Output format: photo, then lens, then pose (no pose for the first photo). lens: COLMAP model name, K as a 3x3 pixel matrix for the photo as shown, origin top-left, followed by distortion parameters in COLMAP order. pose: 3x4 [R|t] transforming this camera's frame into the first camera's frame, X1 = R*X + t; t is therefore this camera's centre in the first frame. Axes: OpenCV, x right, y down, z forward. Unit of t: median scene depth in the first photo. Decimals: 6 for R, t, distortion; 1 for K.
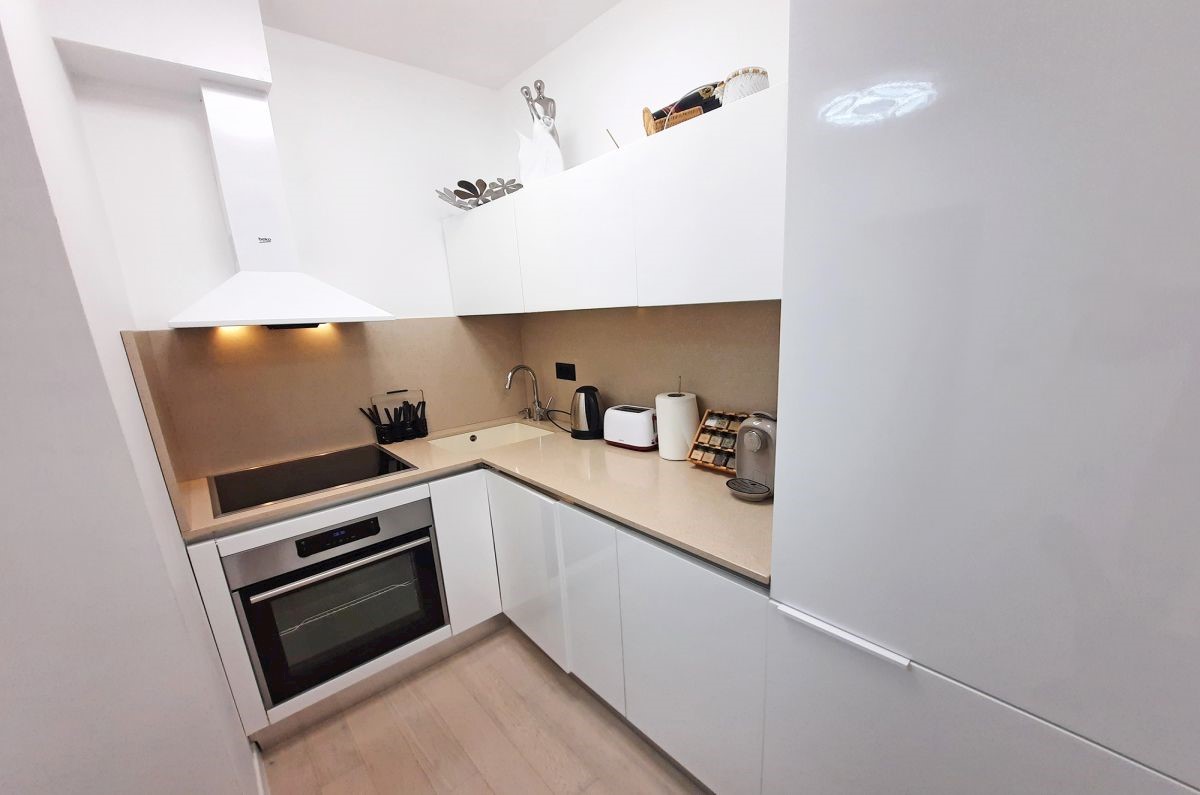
lens RADIAL K [[475.0, 0, 622.4], [0, 475.0, 426.1], [0, 0, 1]] dist [-0.000853, -0.000060]
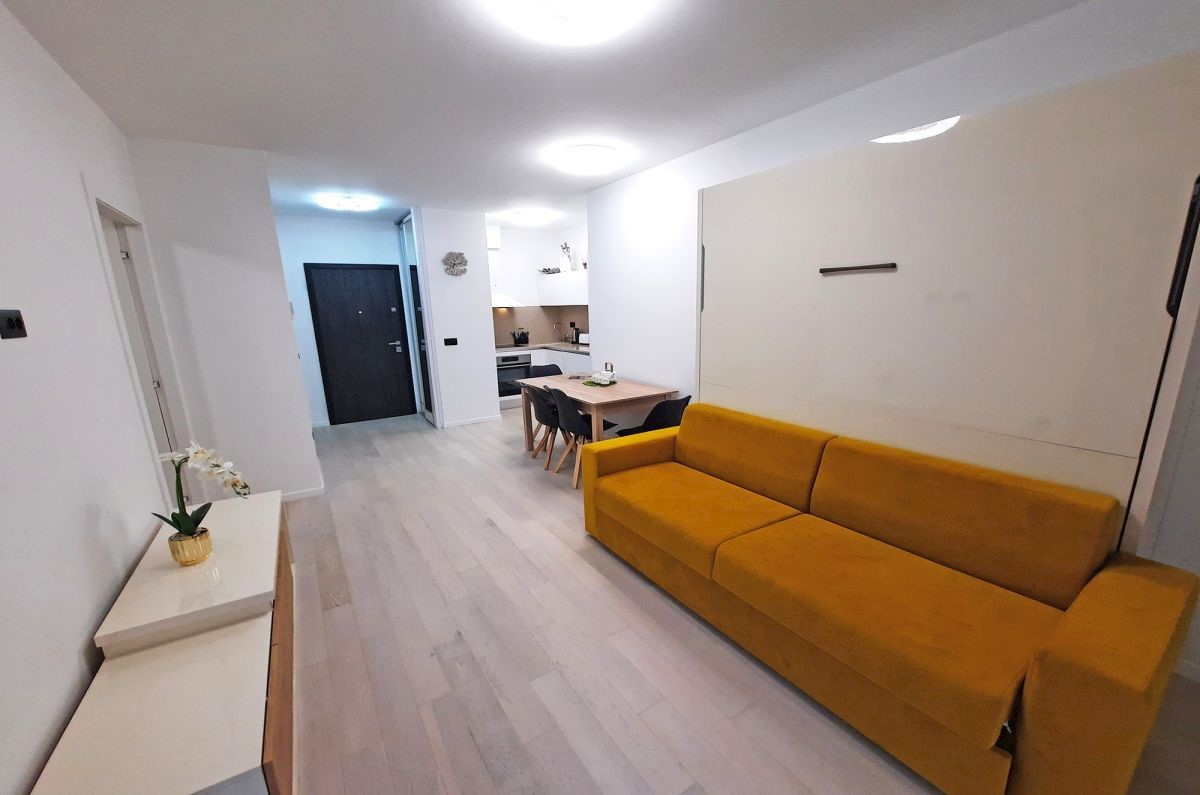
lens RADIAL K [[475.0, 0, 622.4], [0, 475.0, 426.1], [0, 0, 1]] dist [-0.000853, -0.000060]
pose [[0.988972, 0.063407, -0.133840, 0.816760], [-0.061826, 0.997960, 0.015936, 0.587701], [0.134578, -0.007486, 0.990875, -2.519211]]
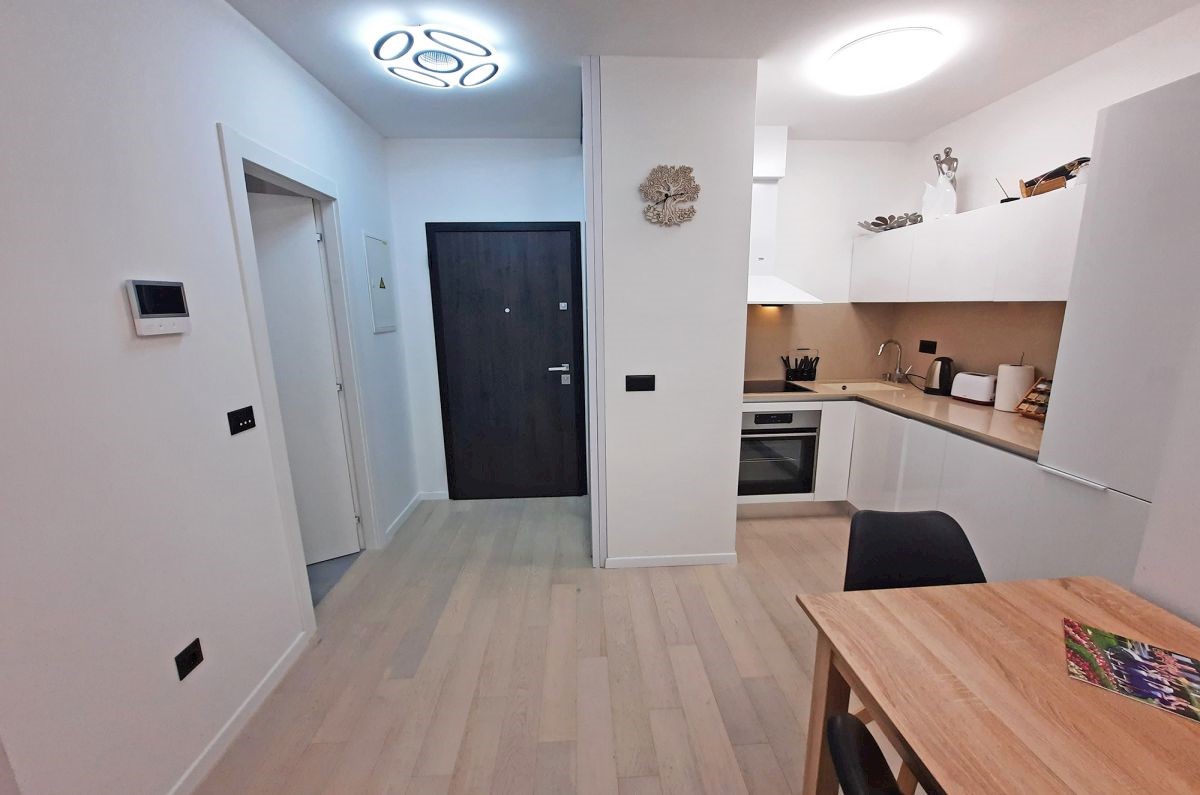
lens RADIAL K [[499.1, 0, 622.8], [0, 499.1, 417.9], [0, 0, 1]] dist [0.000307, -0.016954]
pose [[0.792330, 0.174198, -0.584695, 0.067911], [-0.175148, 0.982976, 0.055512, 0.191344], [0.584412, 0.058425, 0.809351, -0.777775]]
